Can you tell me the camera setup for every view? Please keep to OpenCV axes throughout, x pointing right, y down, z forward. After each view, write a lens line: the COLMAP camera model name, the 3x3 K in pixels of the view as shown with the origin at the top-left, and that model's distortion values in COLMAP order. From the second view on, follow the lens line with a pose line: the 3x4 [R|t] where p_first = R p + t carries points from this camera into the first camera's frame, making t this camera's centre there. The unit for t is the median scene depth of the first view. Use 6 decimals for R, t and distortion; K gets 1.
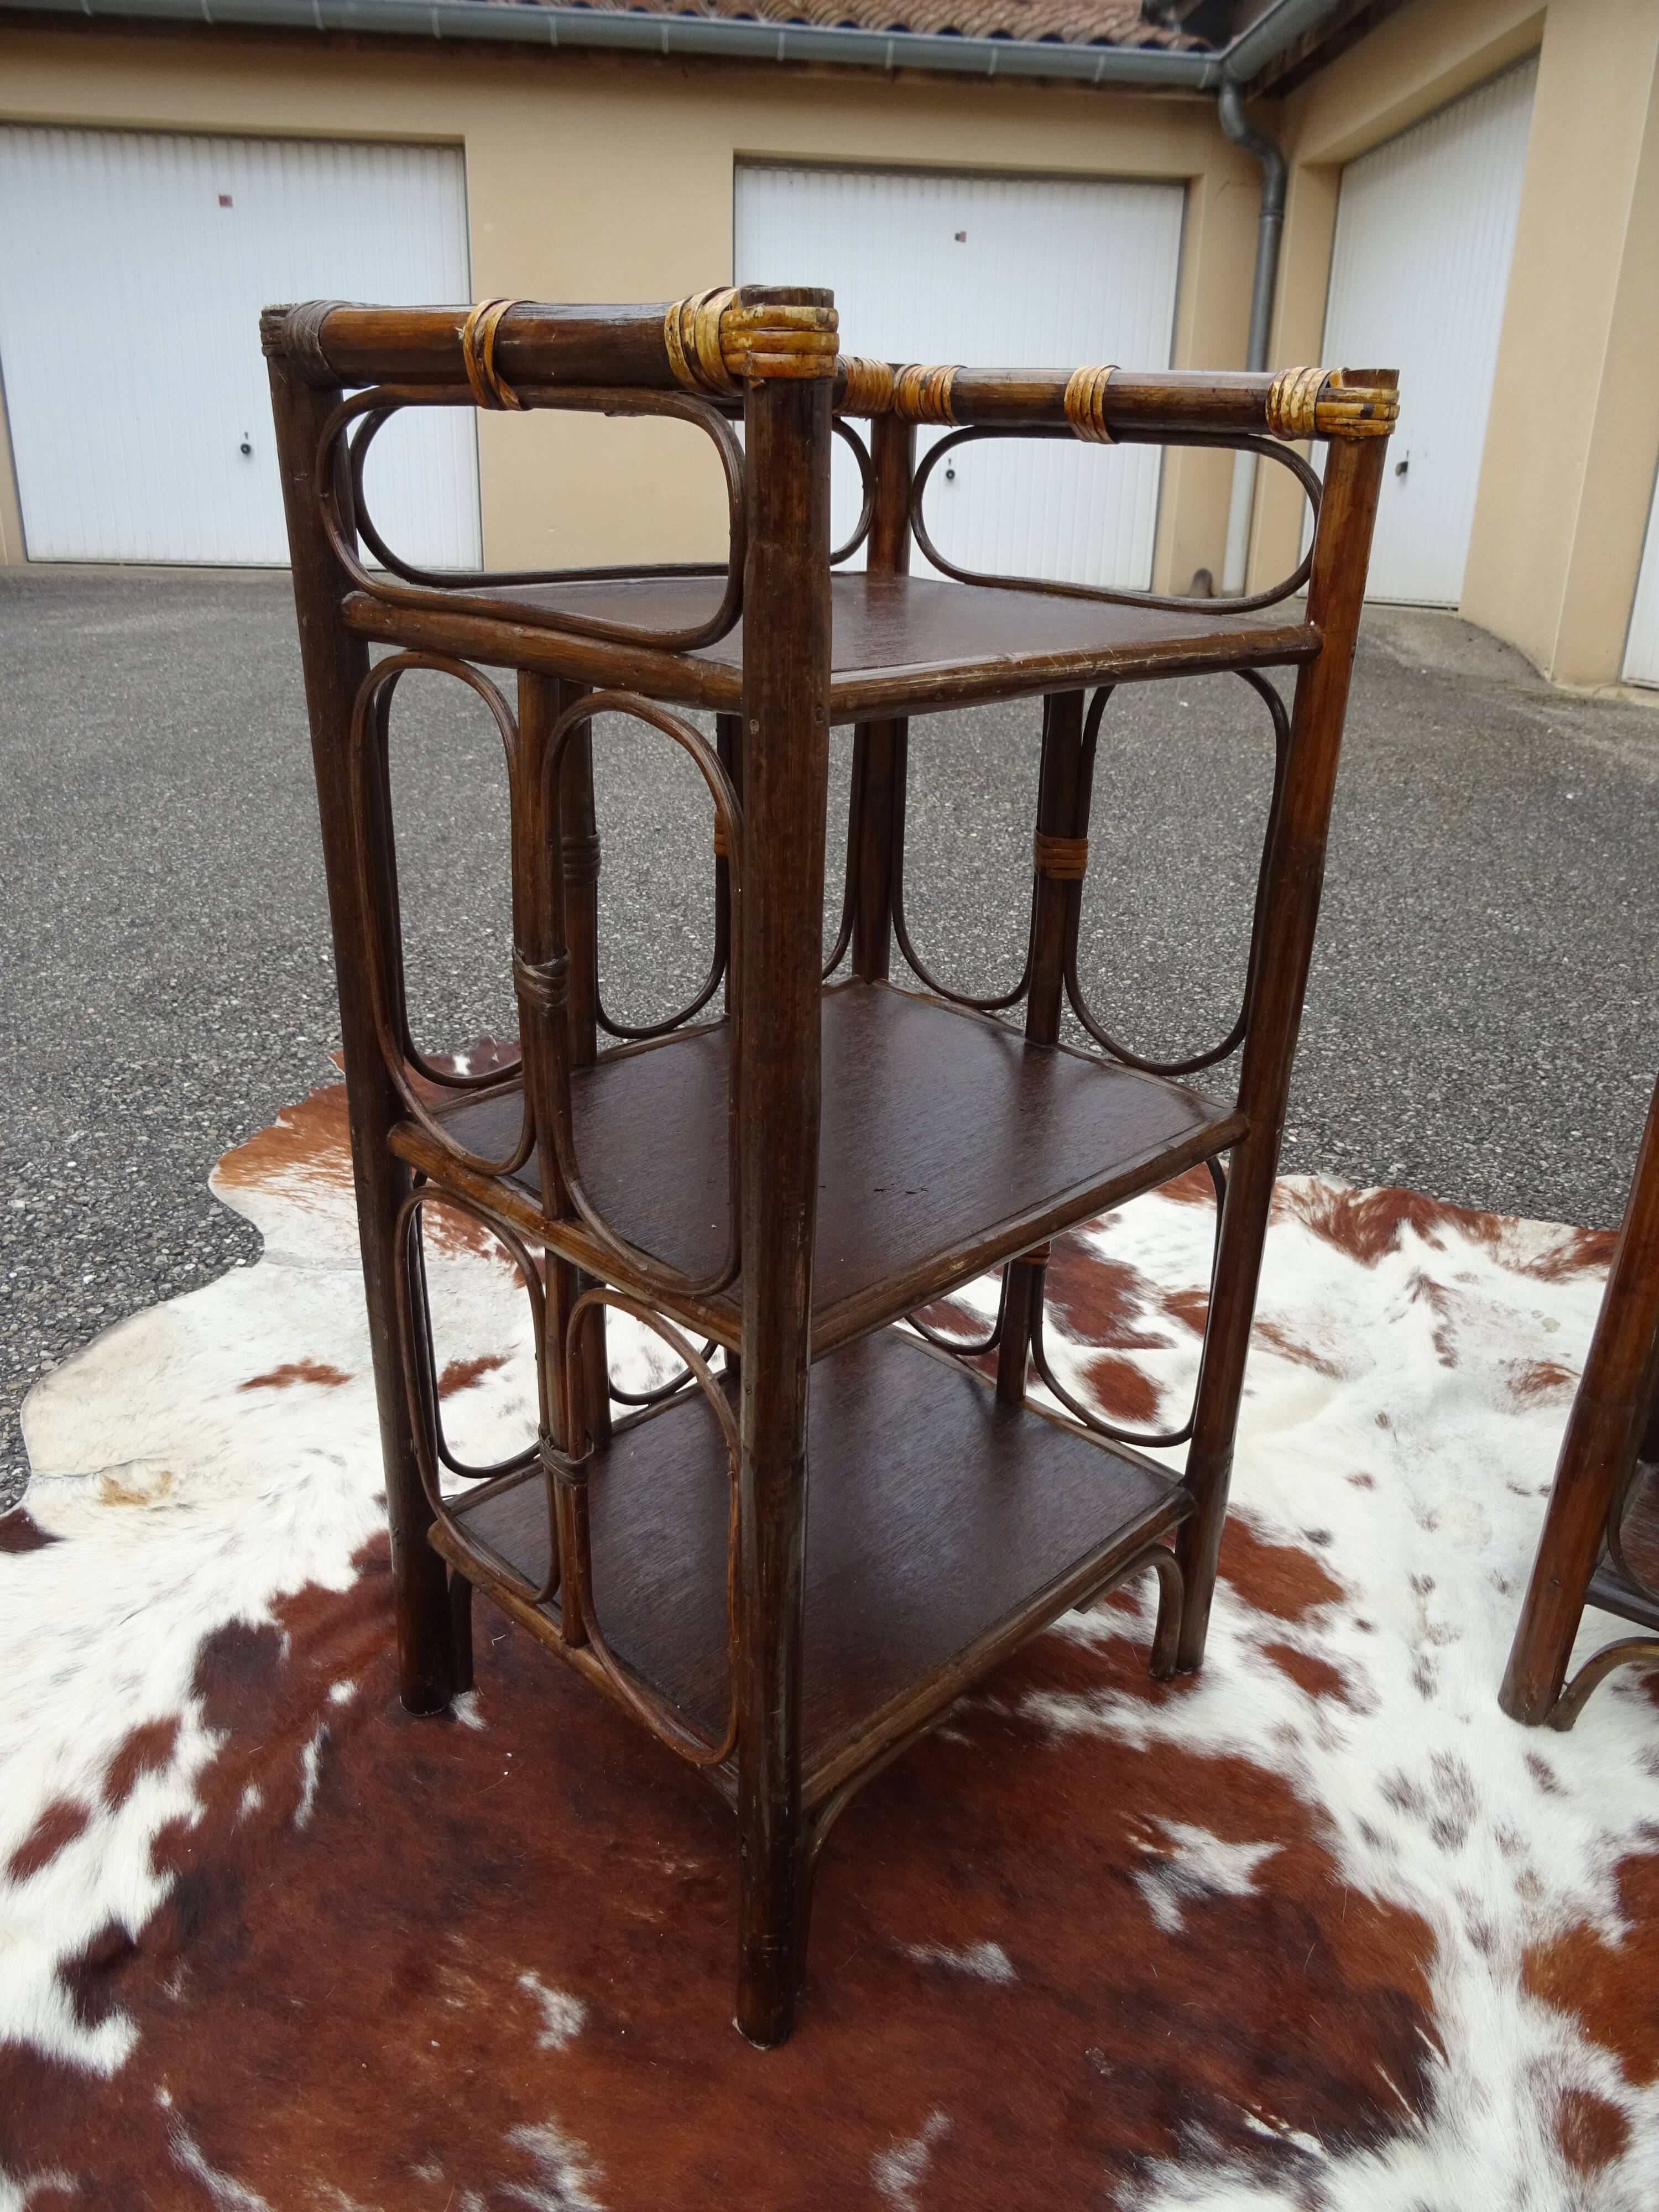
lens RADIAL K [[1575.2, 0, 832.4], [0, 1575.2, 1112.6], [0, 0, 1]] dist [-0.001980, -0.004963]
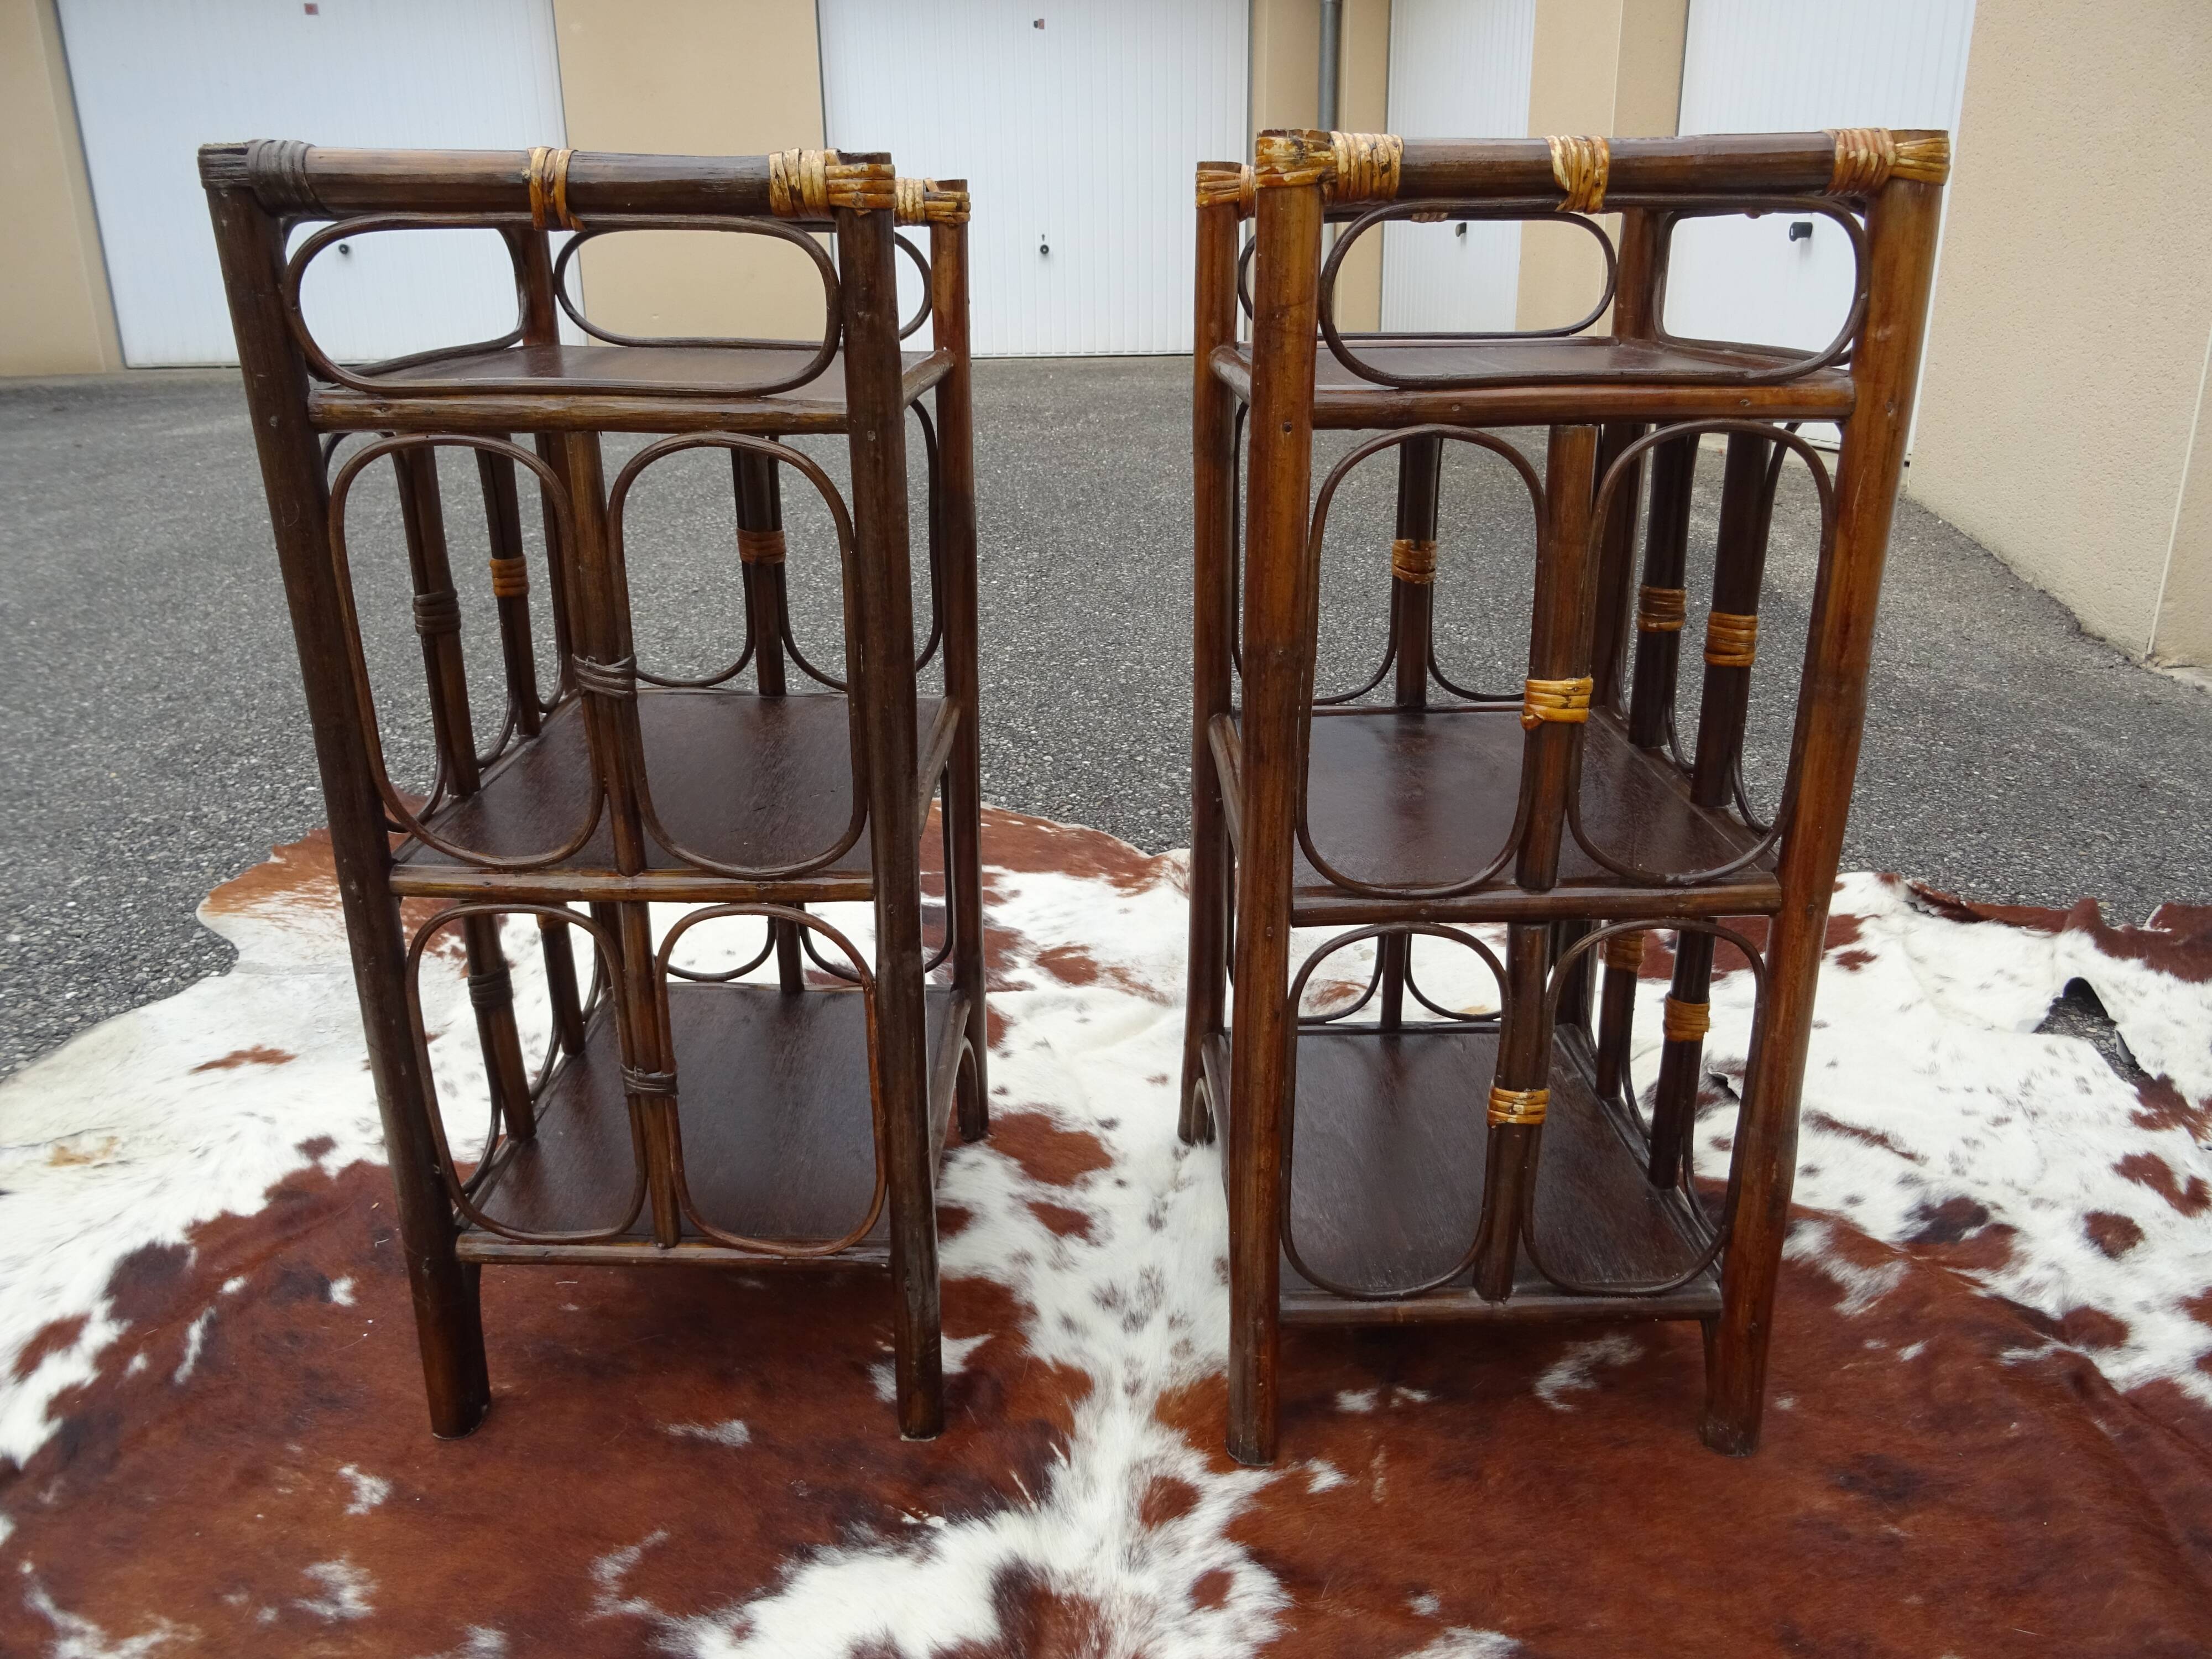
lens RADIAL K [[1575.2, 0, 1107.4], [0, 1575.2, 833.4], [0, 0, 1]] dist [-0.001980, -0.004963]
pose [[0.996358, -0.058003, 0.062496, 0.176936], [0.059872, 0.997801, -0.028449, 0.060020], [-0.060708, 0.032087, 0.997640, -0.144683]]
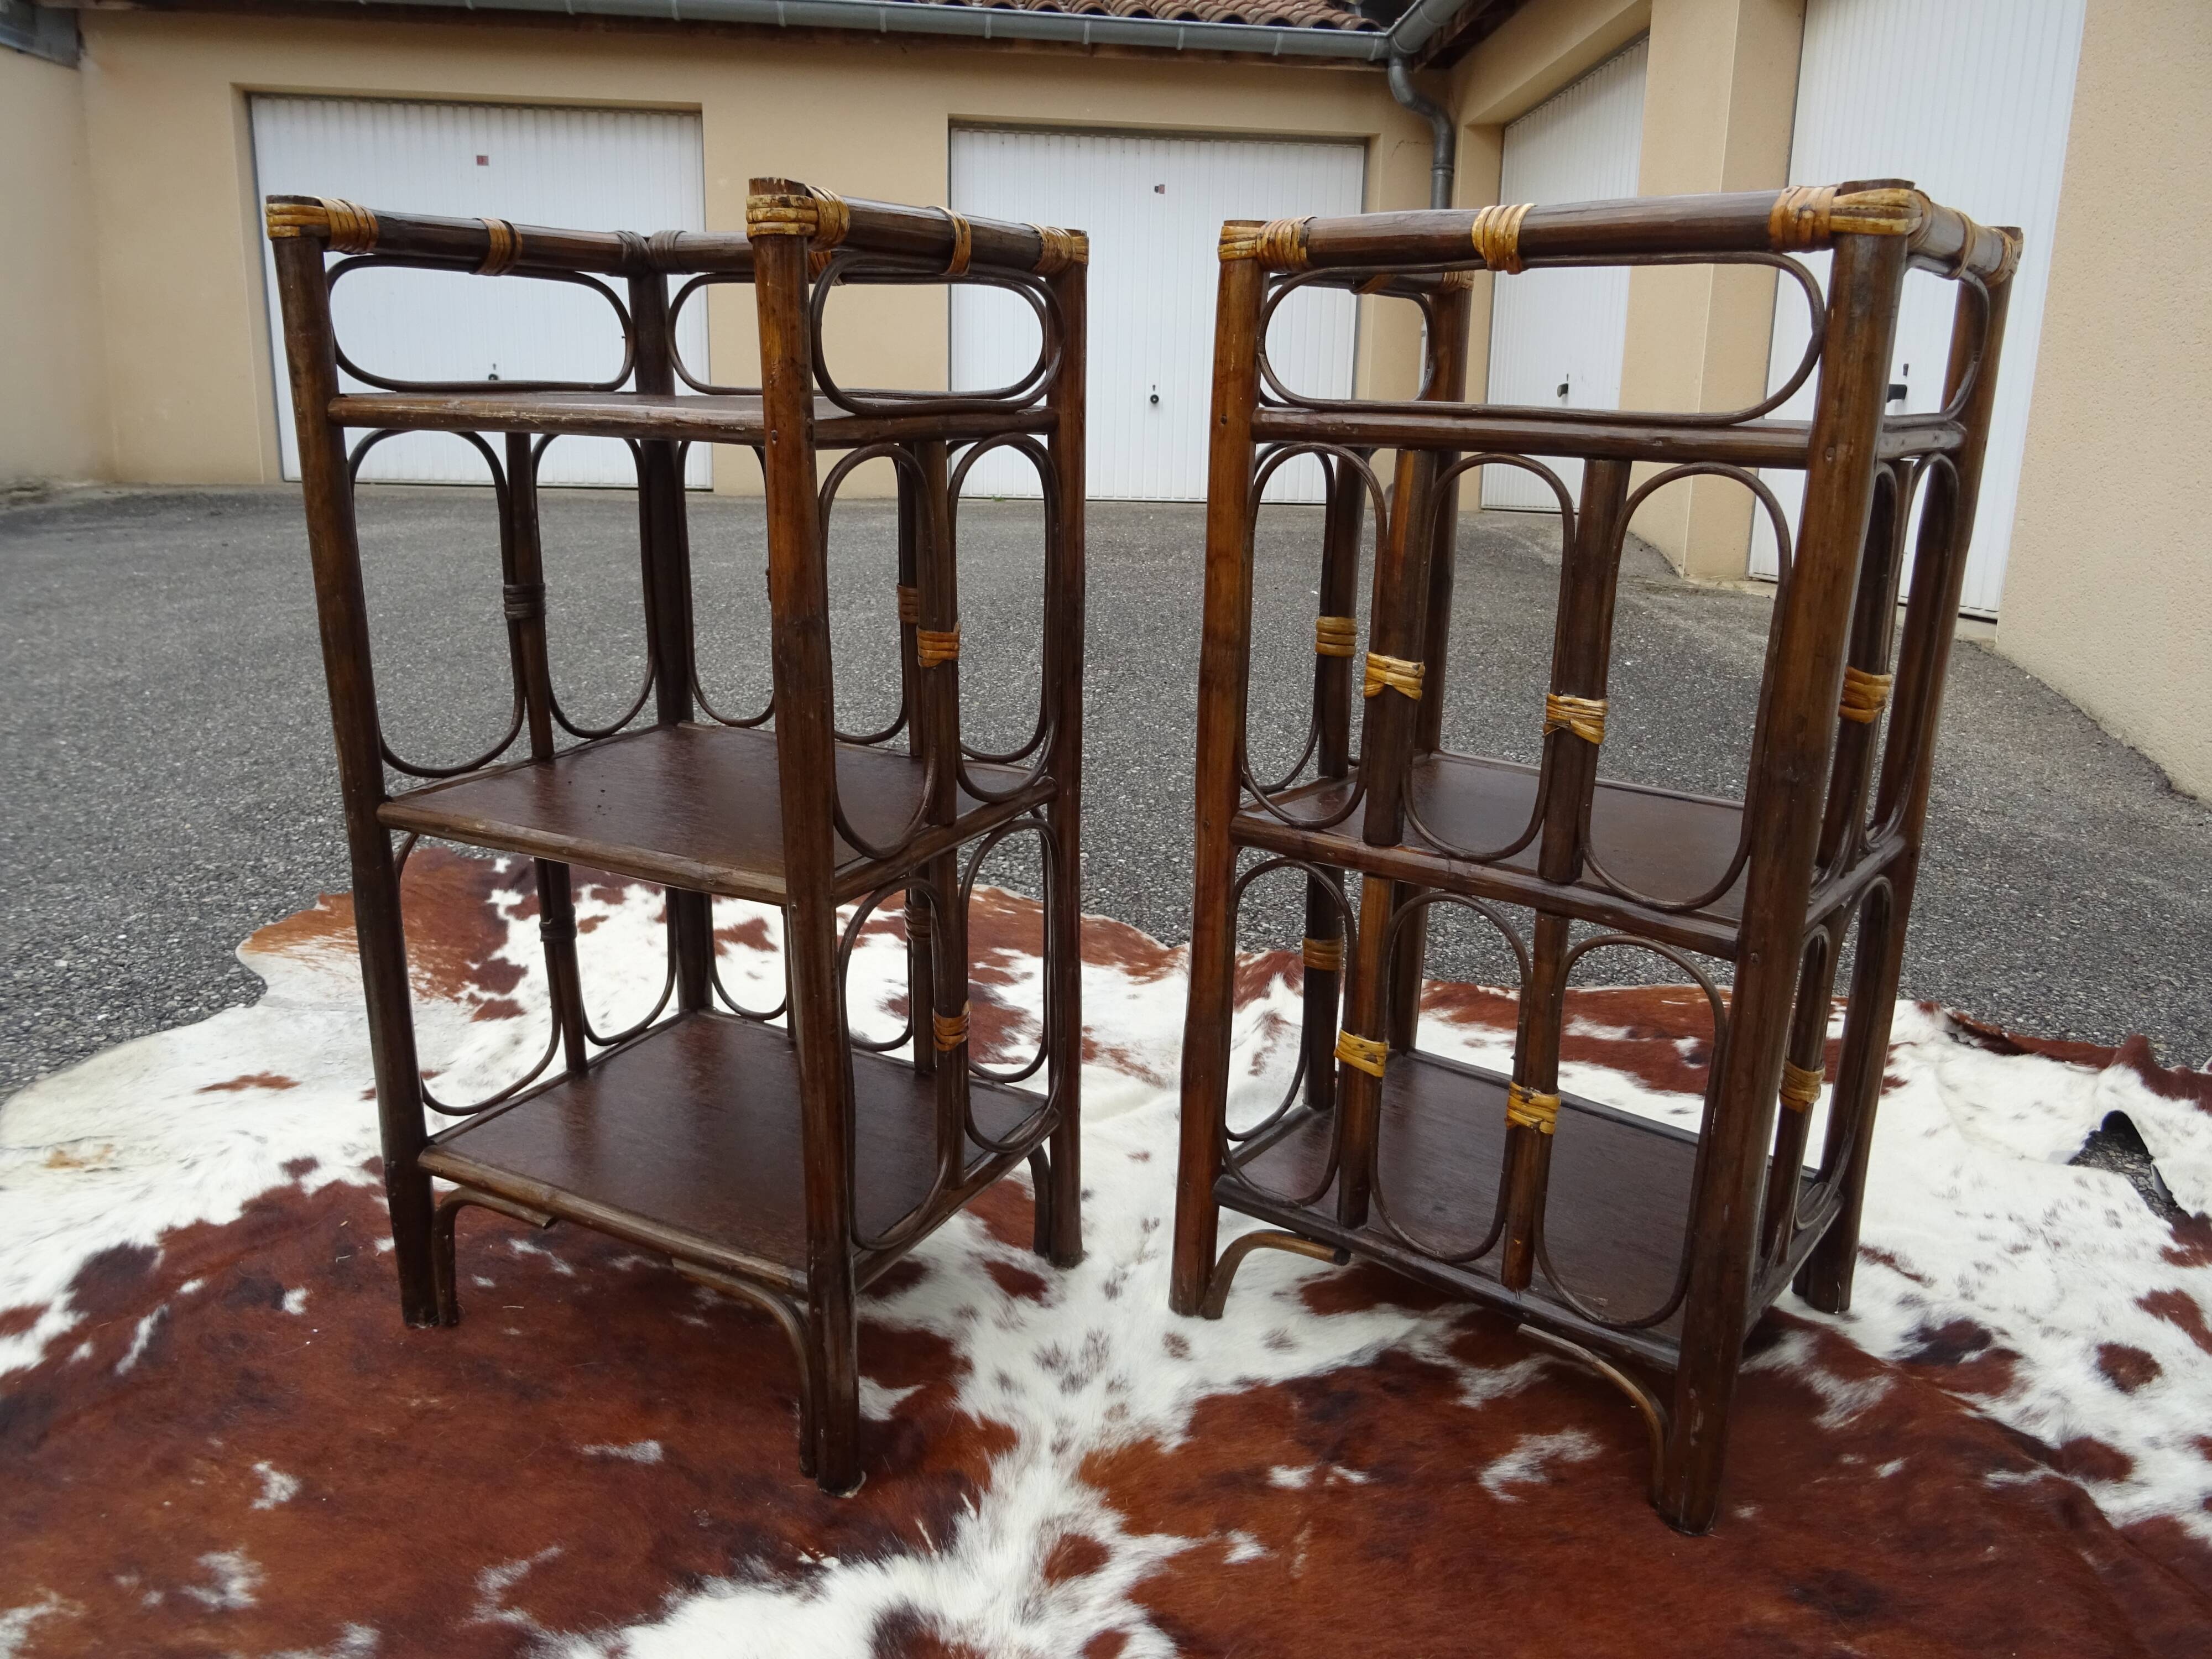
lens RADIAL K [[1575.2, 0, 1108.2], [0, 1575.2, 831.6], [0, 0, 1]] dist [-0.001980, -0.004963]
pose [[0.999983, -0.004910, 0.003156, 0.234327], [0.005263, 0.992324, -0.123552, 0.105034], [-0.002525, 0.123567, 0.992333, -0.144823]]
